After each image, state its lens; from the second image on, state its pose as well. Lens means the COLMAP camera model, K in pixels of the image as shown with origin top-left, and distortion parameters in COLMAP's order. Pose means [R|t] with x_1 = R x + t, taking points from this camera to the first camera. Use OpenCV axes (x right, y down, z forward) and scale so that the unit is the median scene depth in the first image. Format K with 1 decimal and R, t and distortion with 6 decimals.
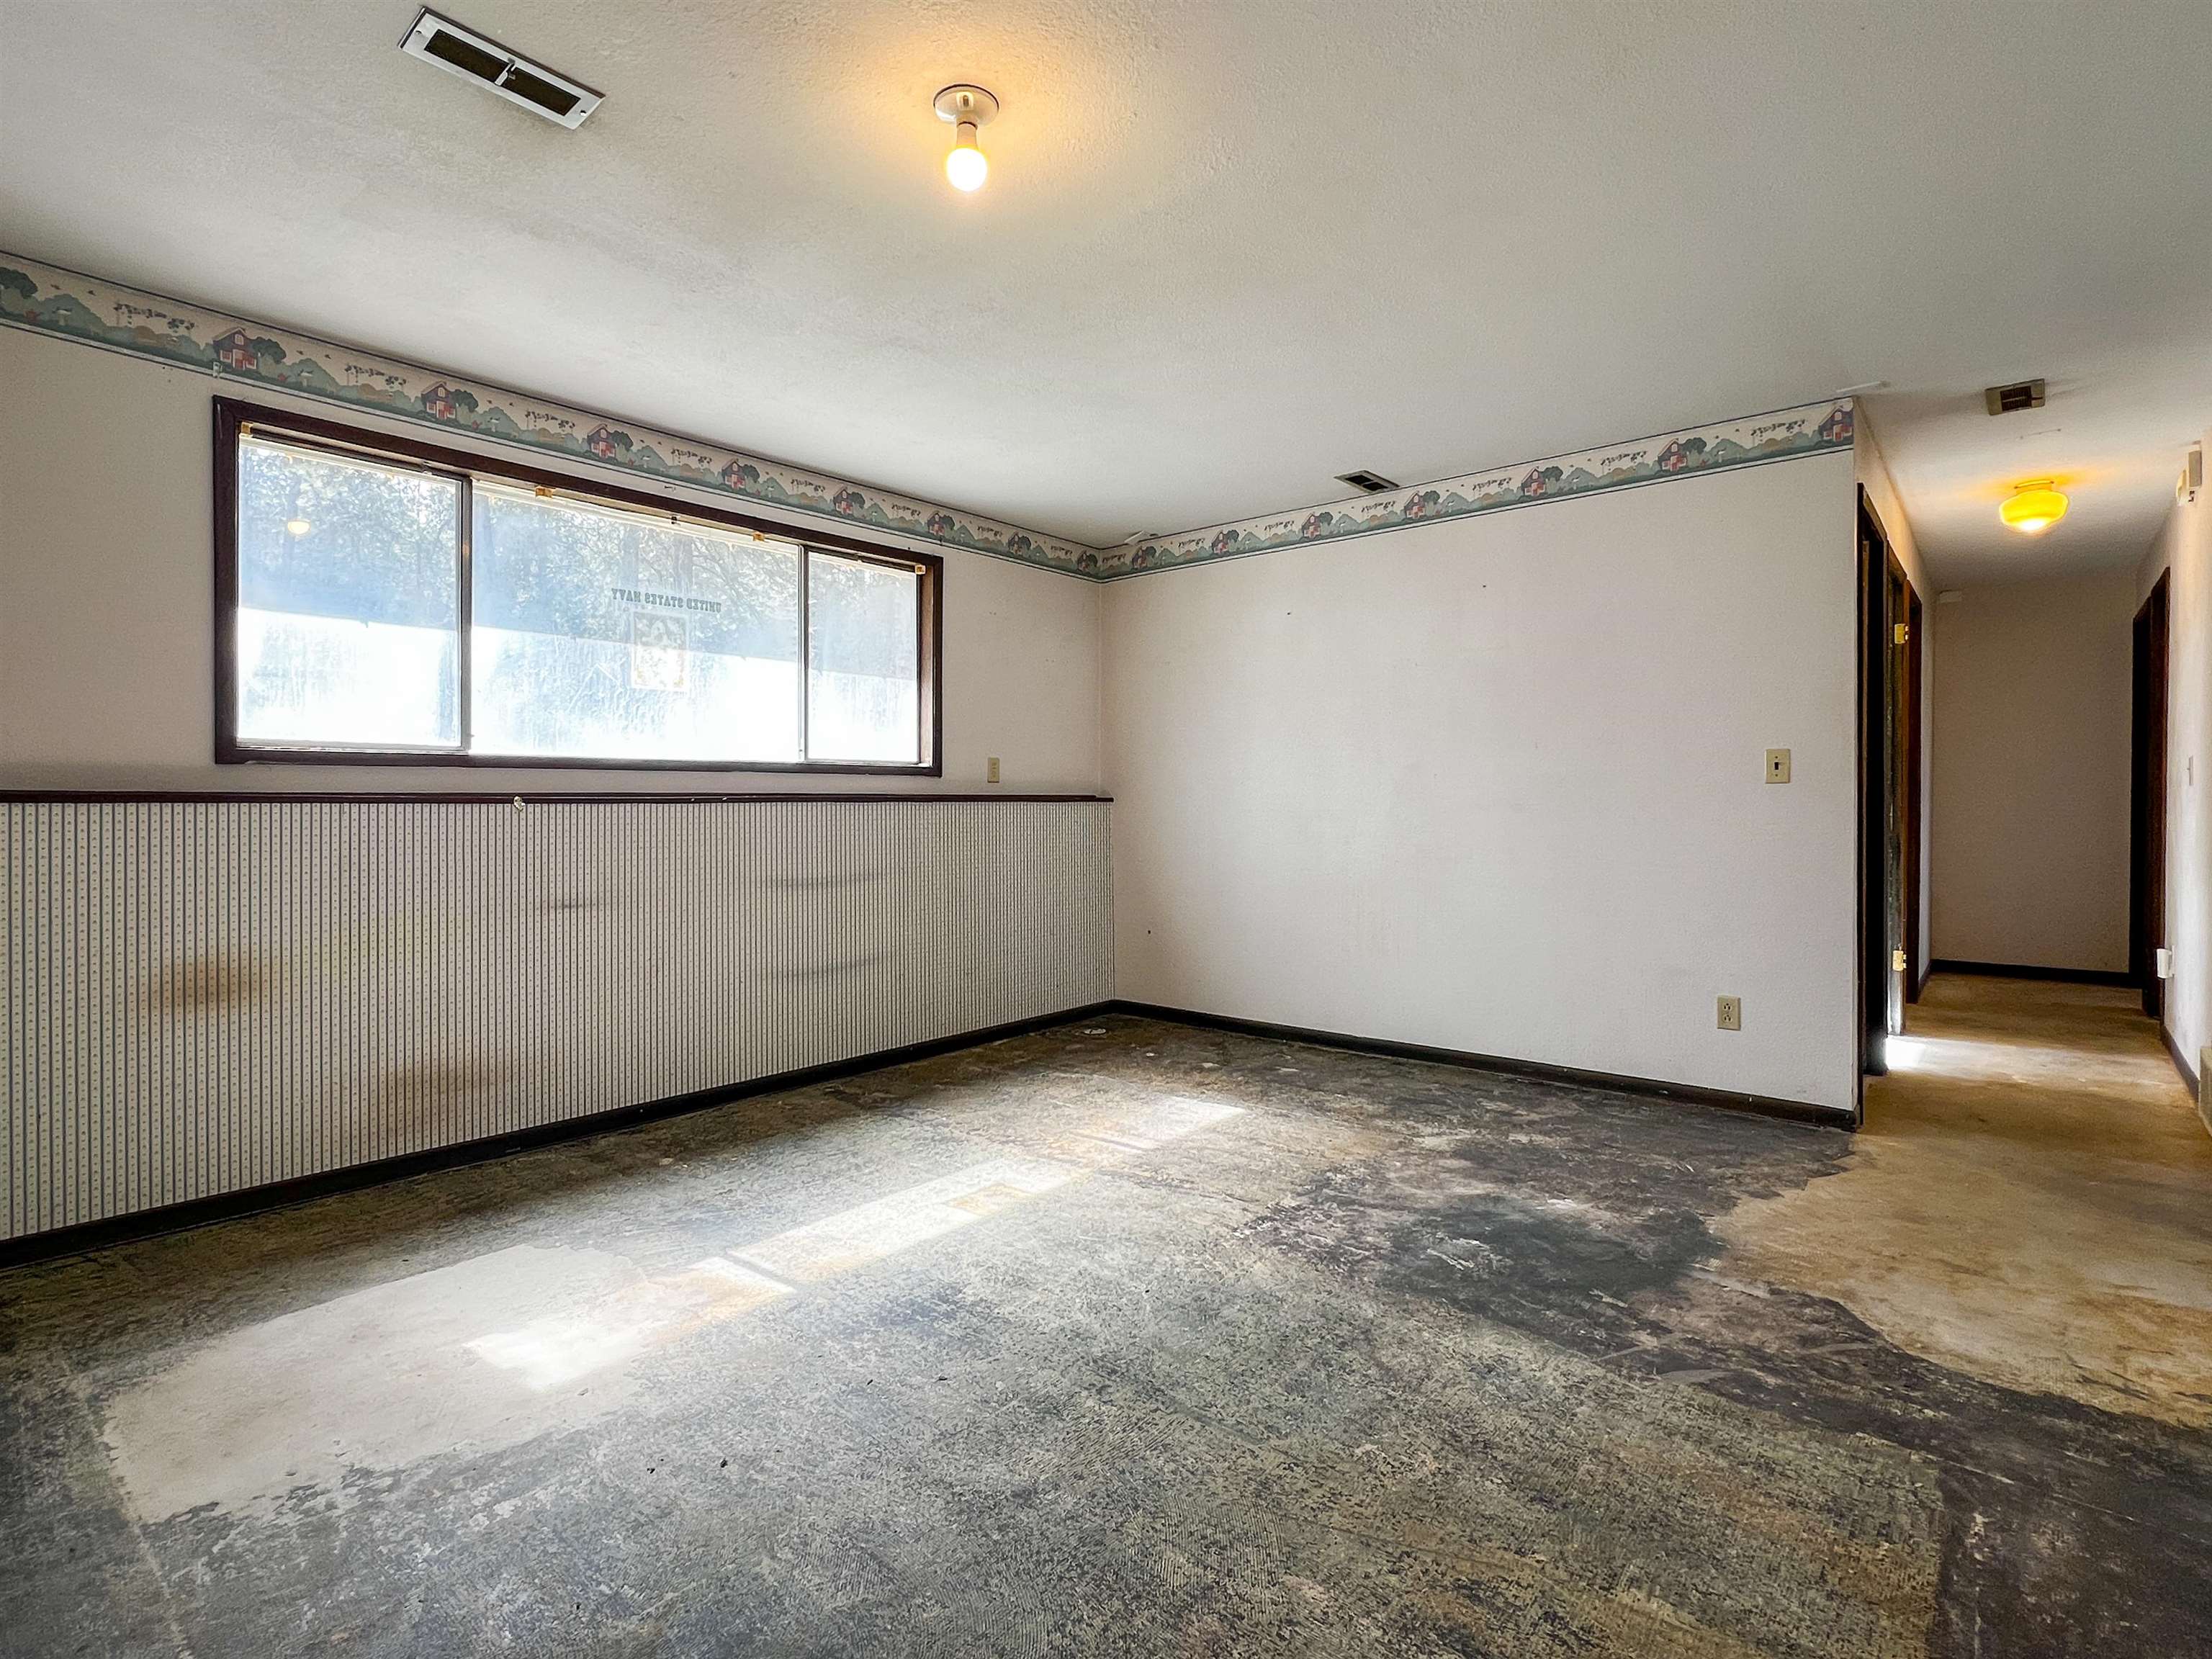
lens RADIAL K [[1109.1, 0, 1107.6], [0, 1109.1, 818.8], [0, 0, 1]] dist [-0.000685, 0.000679]
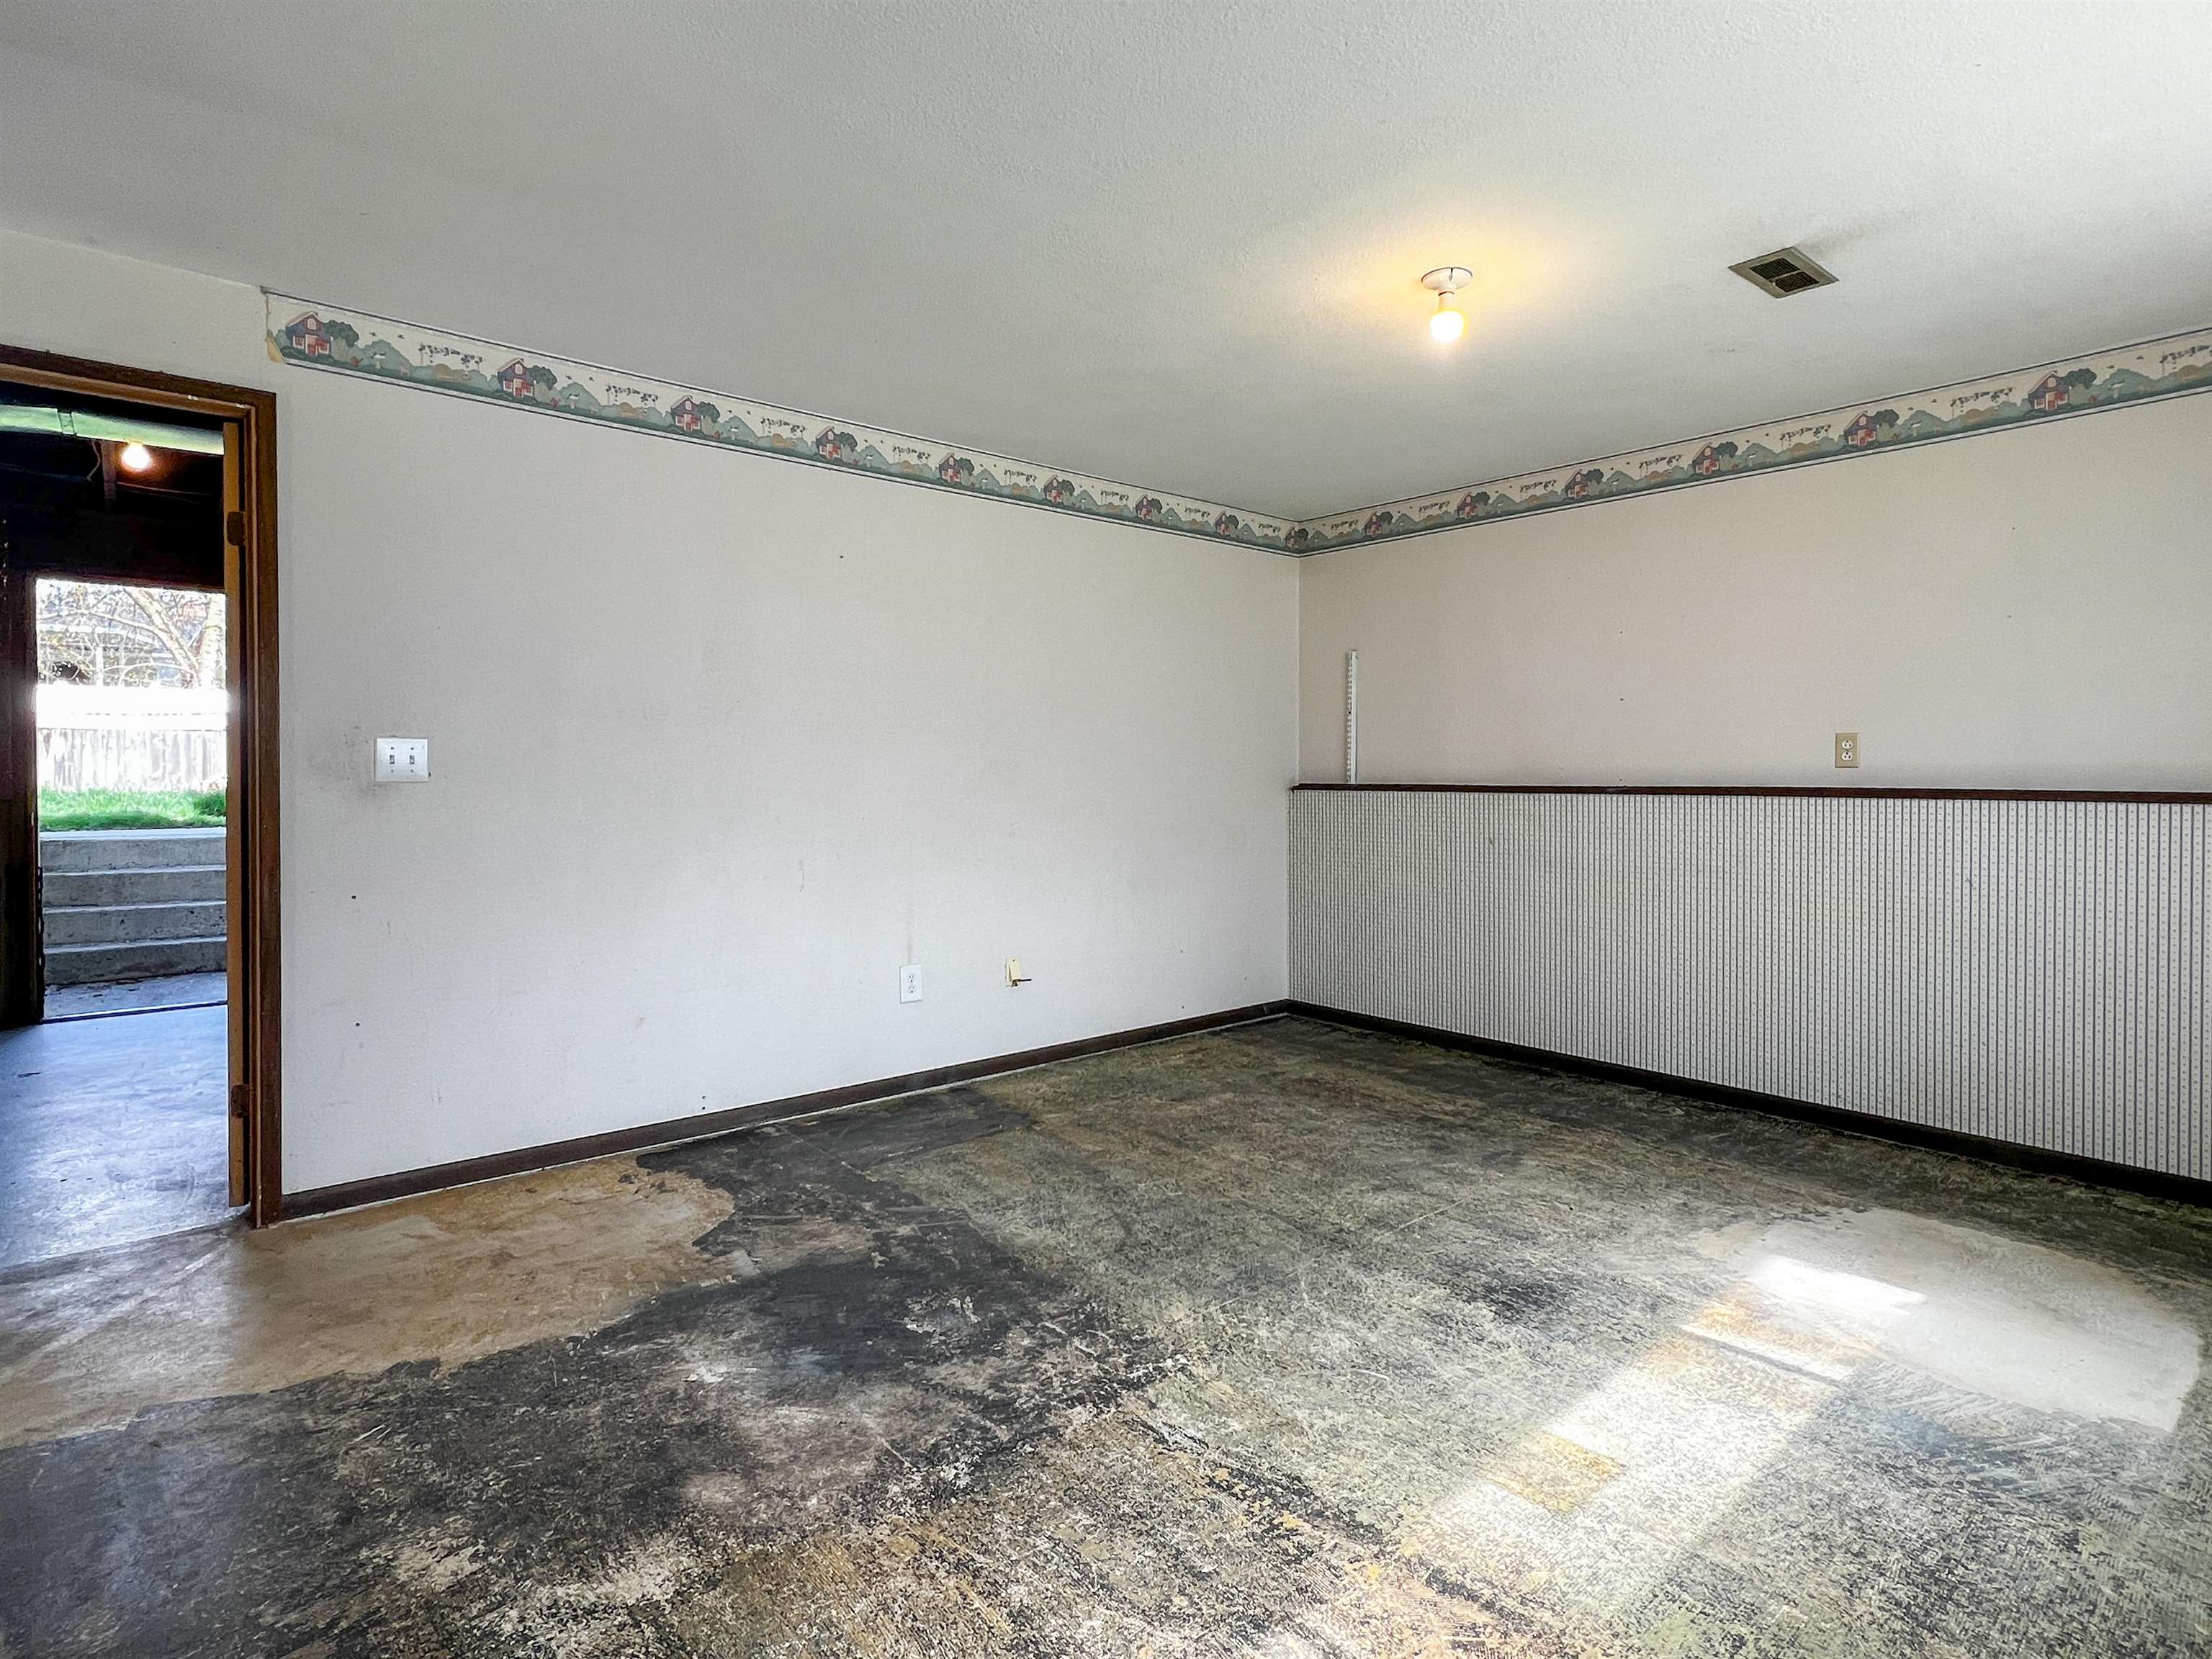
lens RADIAL K [[1109.1, 0, 1126.5], [0, 1109.1, 771.6], [0, 0, 1]] dist [-0.000685, 0.000679]
pose [[-0.988849, -0.000688, 0.148920, 0.041295], [0.001435, 0.999899, 0.014150, -0.059872], [-0.148915, 0.014206, -0.988748, 1.877169]]
